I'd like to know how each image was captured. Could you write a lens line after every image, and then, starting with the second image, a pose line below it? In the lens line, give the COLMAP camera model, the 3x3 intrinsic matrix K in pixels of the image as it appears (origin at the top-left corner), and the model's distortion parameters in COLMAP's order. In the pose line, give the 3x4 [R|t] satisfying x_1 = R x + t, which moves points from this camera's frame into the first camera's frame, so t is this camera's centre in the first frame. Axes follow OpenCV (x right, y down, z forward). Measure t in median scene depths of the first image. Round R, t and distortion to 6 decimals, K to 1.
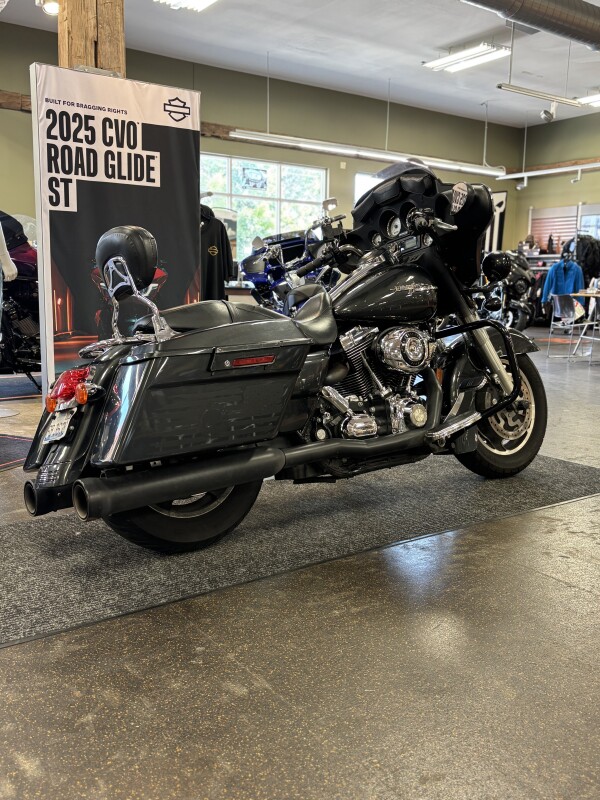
lens RADIAL K [[732.4, 0, 299.1], [0, 732.4, 392.6], [0, 0, 1]] dist [0.043686, 0.000000]
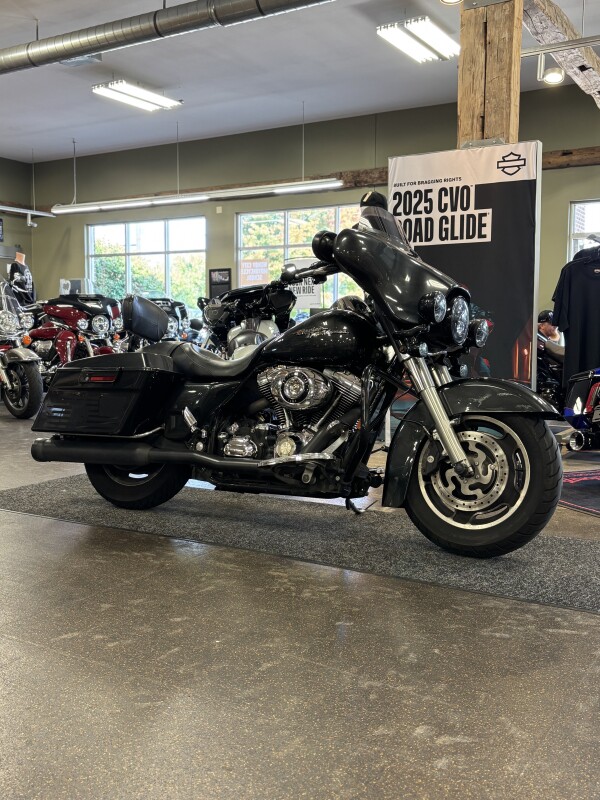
lens RADIAL K [[837.1, 0, 298.8], [0, 837.1, 405.3], [0, 0, 1]] dist [-0.002010, 0.000000]
pose [[0.409420, 0.064643, -0.910053, 0.810942], [-0.137570, 0.990456, 0.008463, -0.028048], [0.901914, 0.121731, 0.414405, 0.318533]]
